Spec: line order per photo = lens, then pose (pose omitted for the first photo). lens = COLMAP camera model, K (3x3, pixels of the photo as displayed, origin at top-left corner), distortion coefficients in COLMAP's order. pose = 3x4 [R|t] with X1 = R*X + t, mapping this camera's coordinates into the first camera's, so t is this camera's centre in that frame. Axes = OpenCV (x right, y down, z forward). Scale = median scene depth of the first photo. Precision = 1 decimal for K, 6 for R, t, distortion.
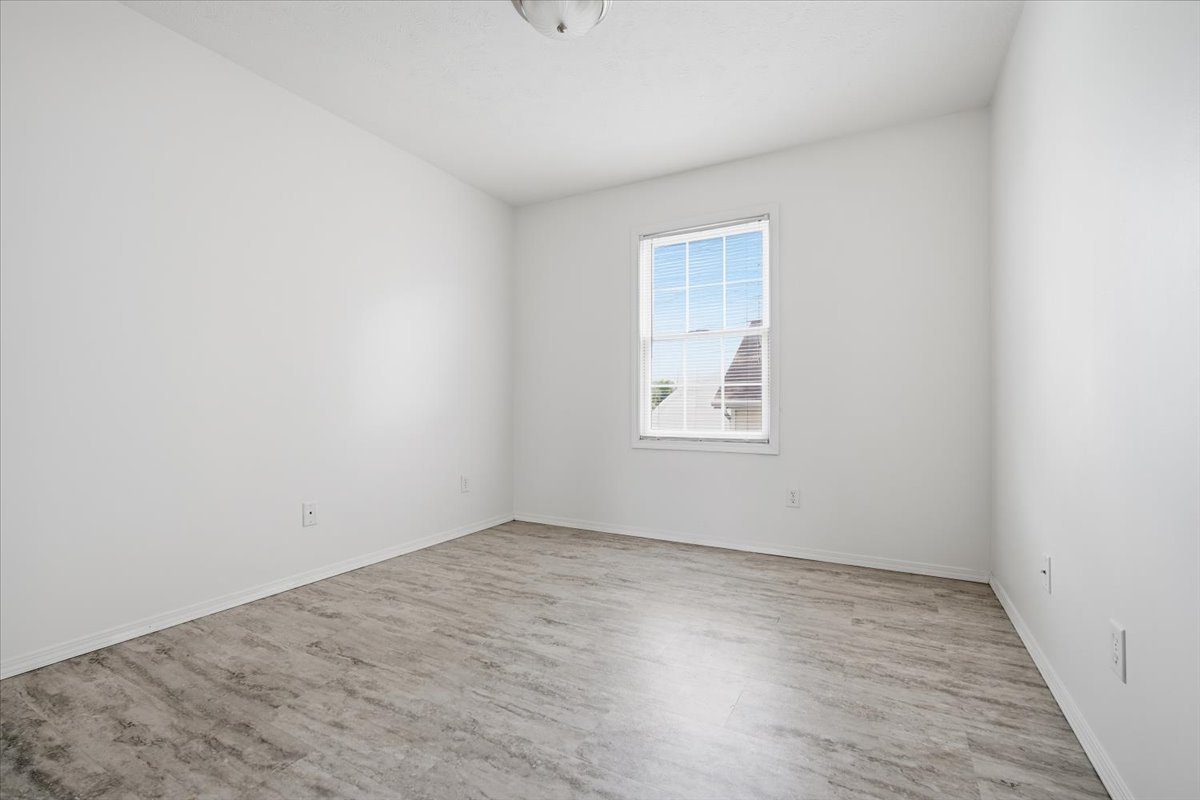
lens RADIAL K [[523.5, 0, 598.7], [0, 523.5, 391.8], [0, 0, 1]] dist [-0.001725, 0.001352]
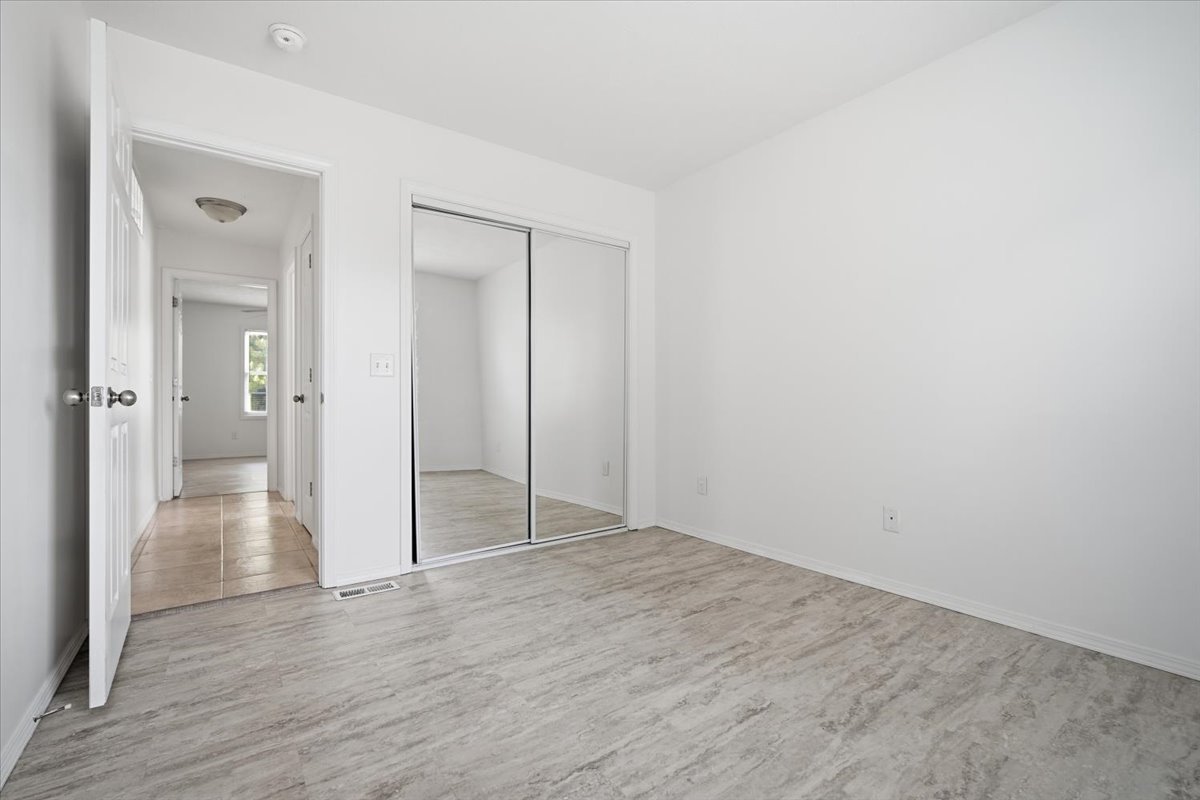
lens RADIAL K [[523.5, 0, 601.9], [0, 523.5, 401.3], [0, 0, 1]] dist [-0.001725, 0.001352]
pose [[-0.415513, -0.000803, -0.909587, 0.662740], [0.018993, 0.999774, -0.009558, 0.023948], [0.909389, -0.021247, -0.415404, 1.163977]]
